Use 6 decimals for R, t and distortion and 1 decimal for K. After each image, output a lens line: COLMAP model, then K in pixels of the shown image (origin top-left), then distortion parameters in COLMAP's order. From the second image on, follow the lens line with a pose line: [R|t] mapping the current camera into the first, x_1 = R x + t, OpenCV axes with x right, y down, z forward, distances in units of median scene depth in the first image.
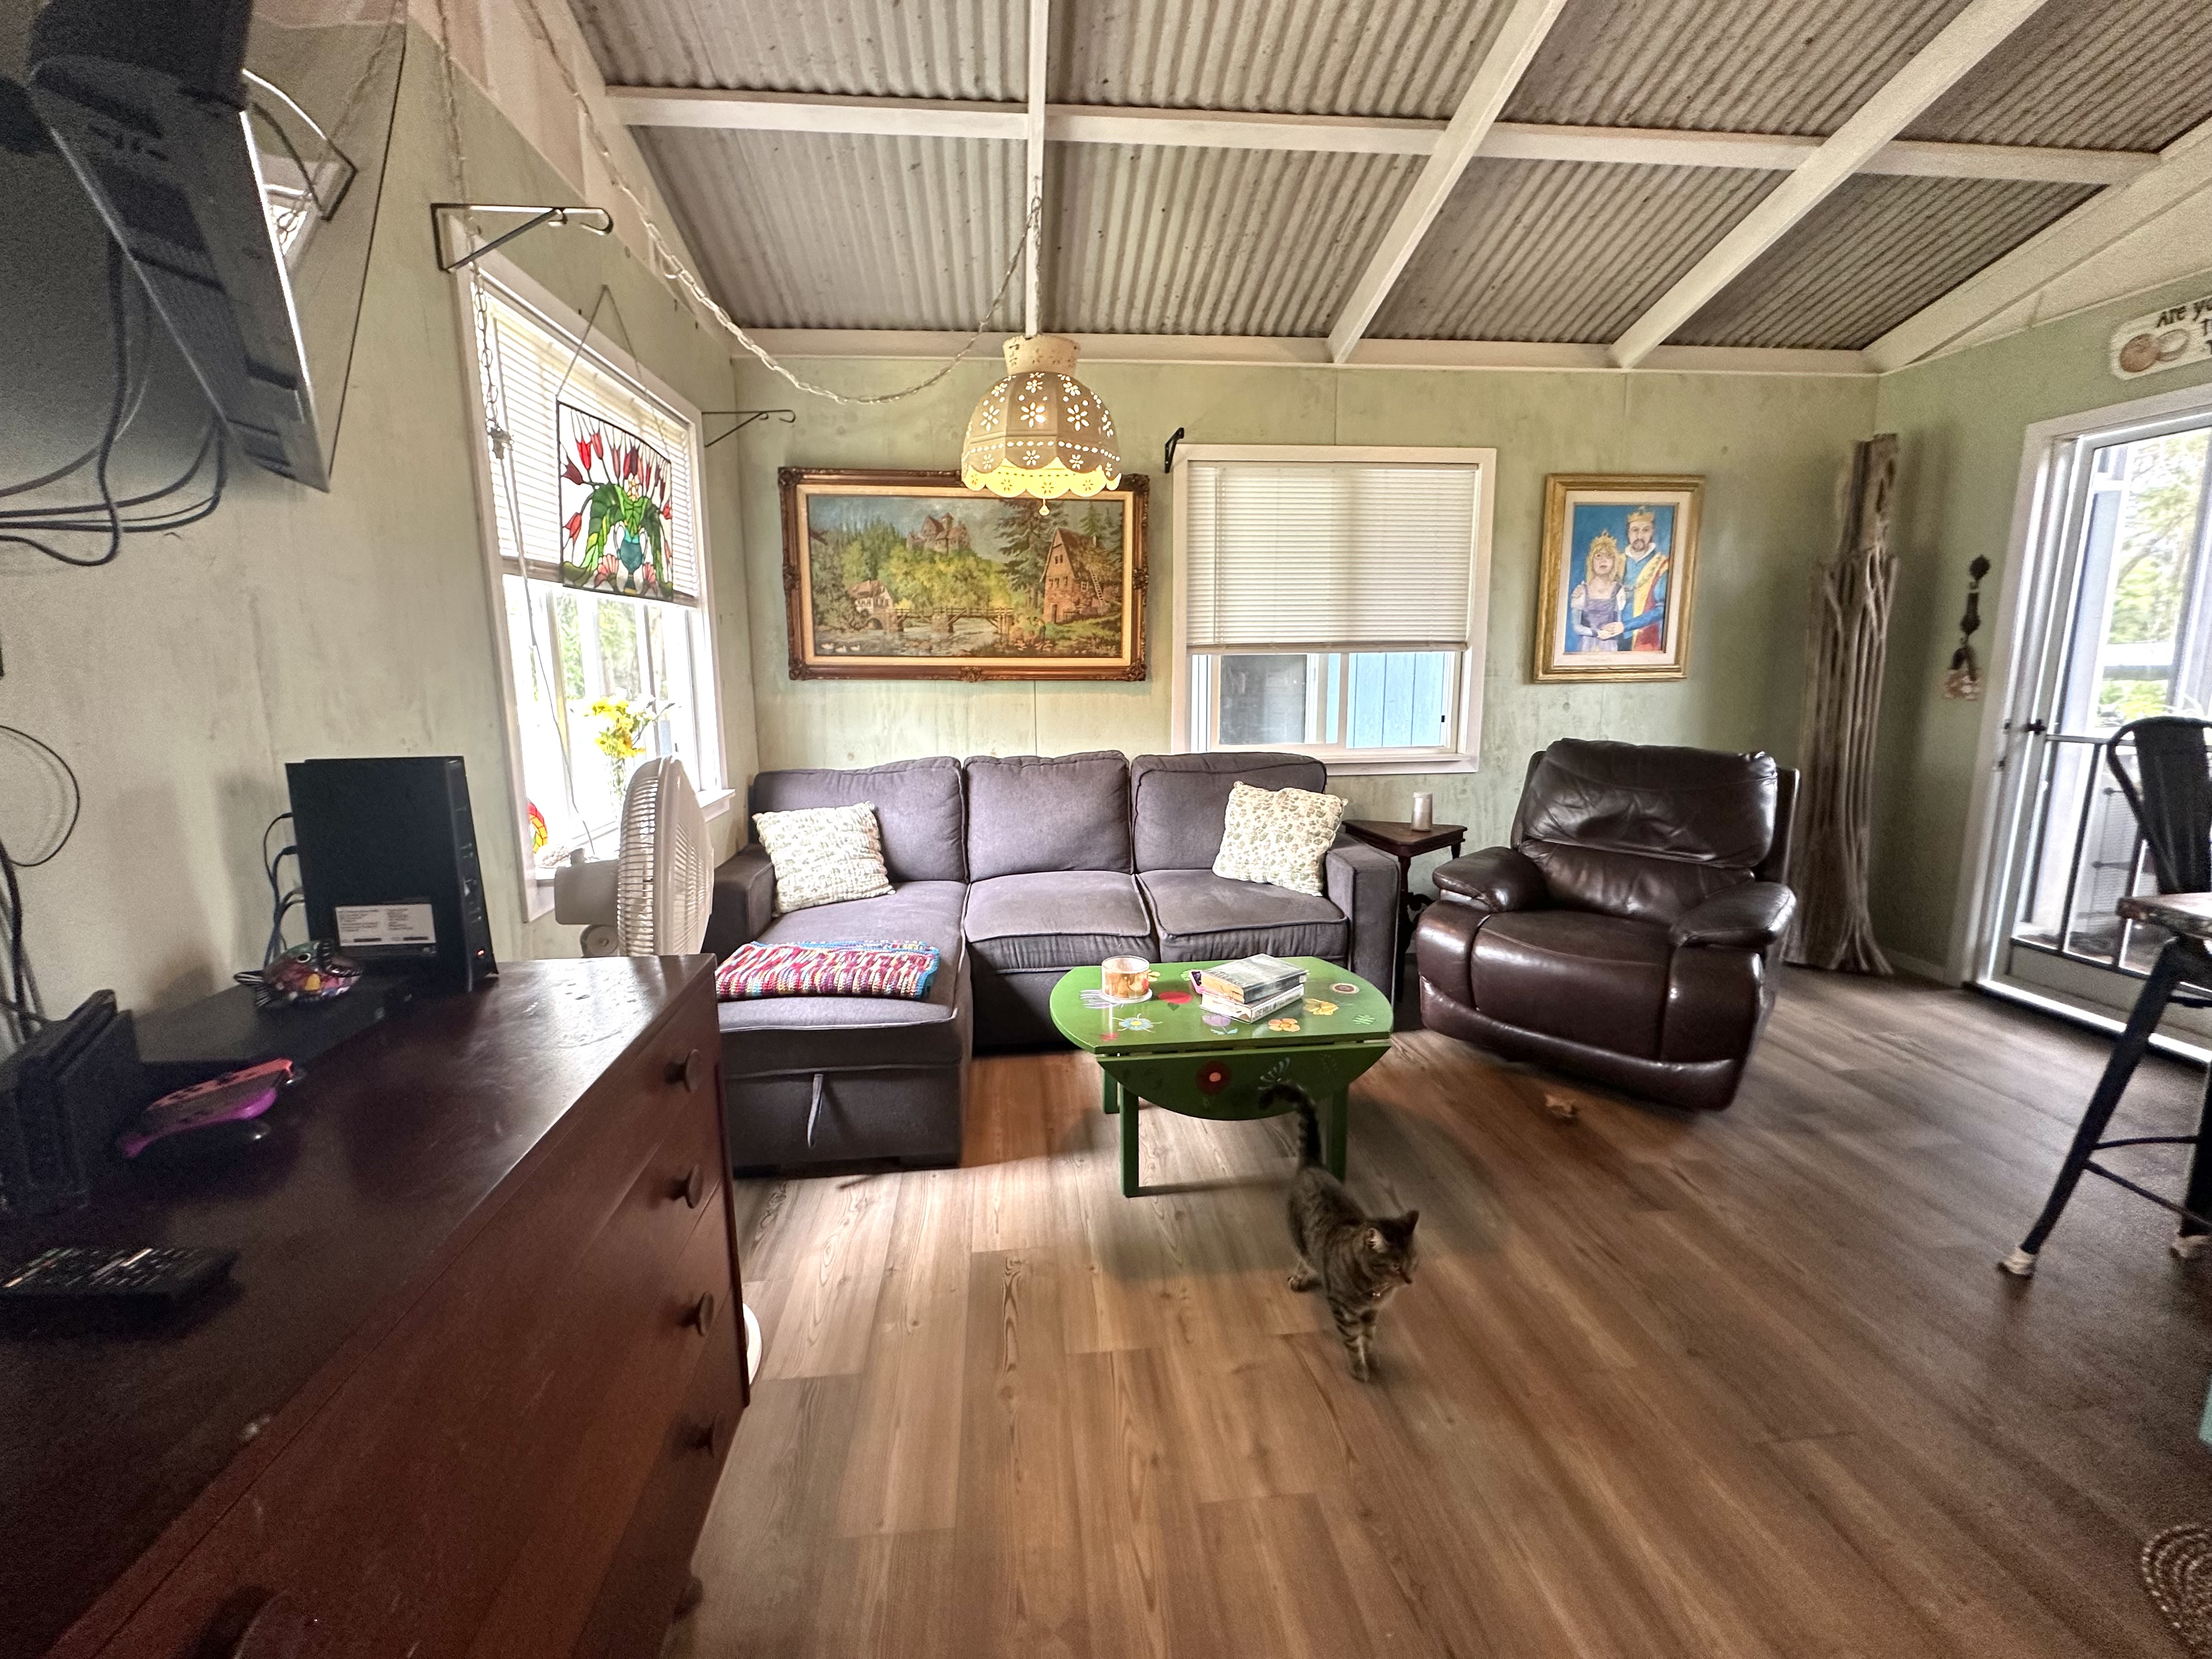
lens RADIAL K [[885.8, 0, 1087.3], [0, 885.8, 795.7], [0, 0, 1]] dist [-0.013591, 0.003687]
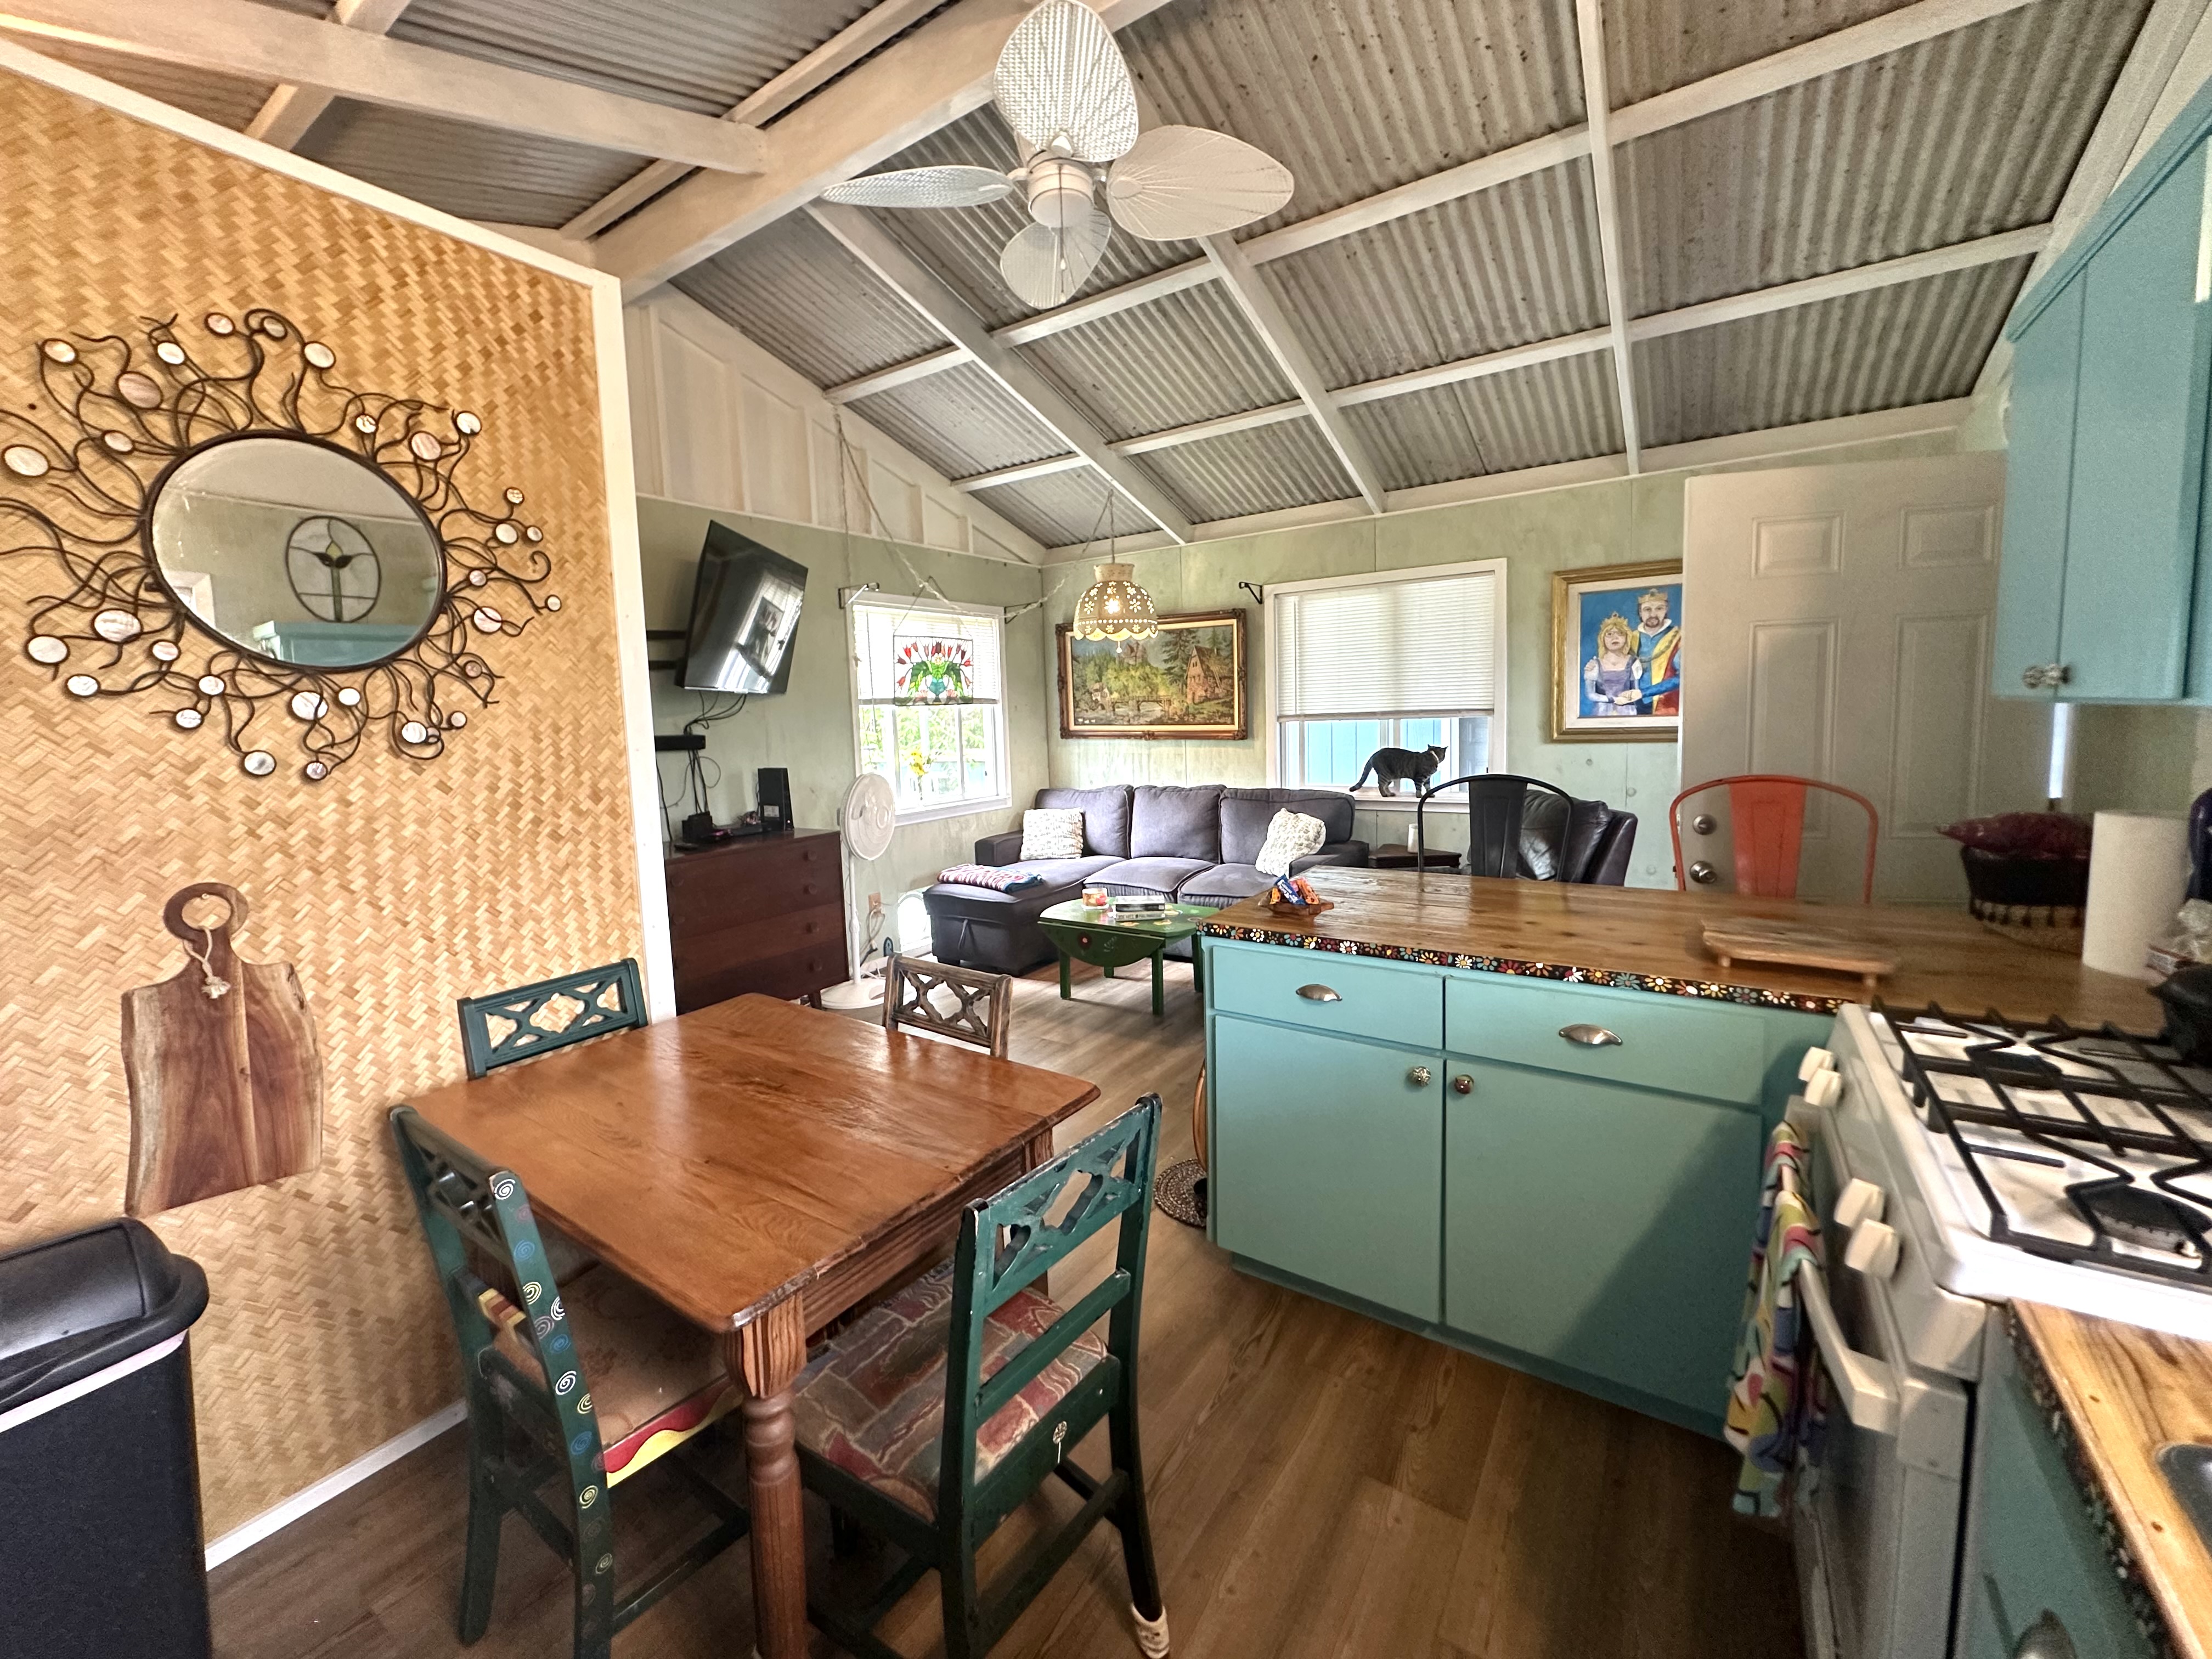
lens RADIAL K [[885.8, 0, 1087.3], [0, 885.8, 795.7], [0, 0, 1]] dist [-0.013591, 0.003687]
pose [[0.768730, 0.044302, -0.638037, 0.866761], [-0.075005, 0.996959, -0.021144, 0.018763], [0.635160, 0.064110, 0.769715, -0.349169]]
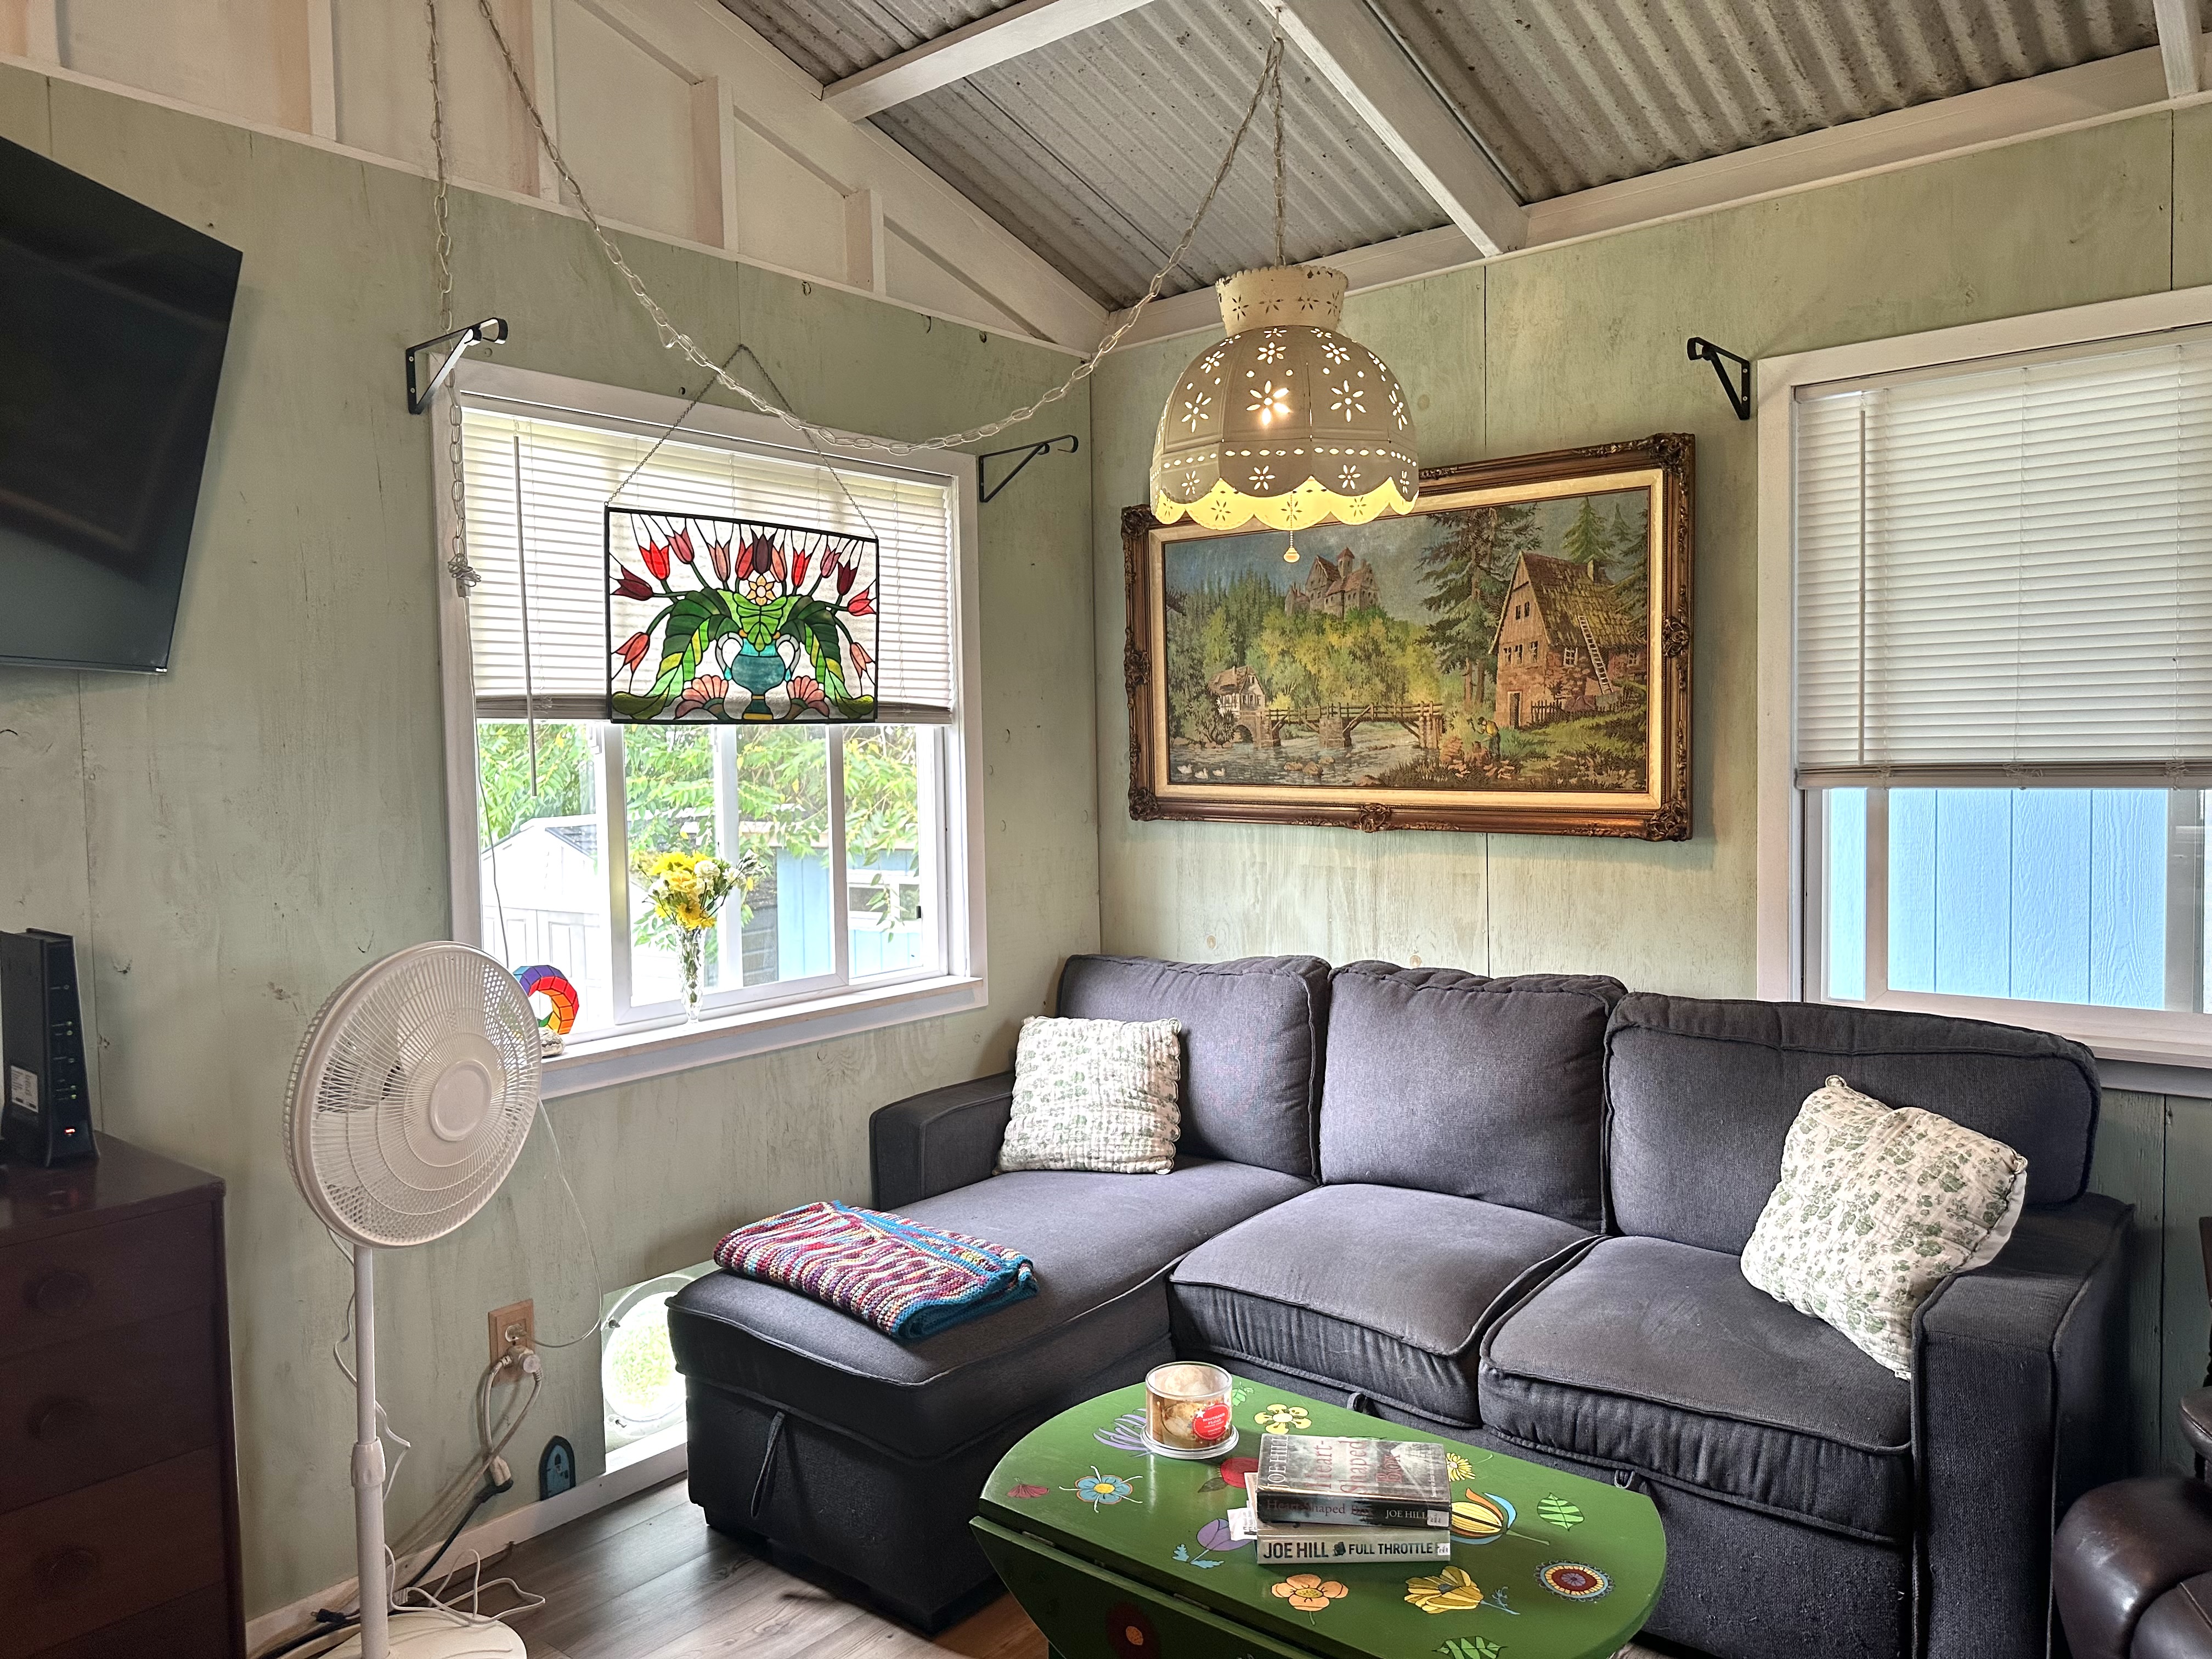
lens RADIAL K [[1534.3, 0, 1106.1], [0, 1534.3, 815.2], [0, 0, 1]] dist [0.182572, -0.393040]
pose [[0.707434, 0.027619, -0.706239, 0.467223], [-0.099182, 0.993228, -0.060508, -0.062723], [0.699785, 0.112851, 0.705383, 0.173915]]
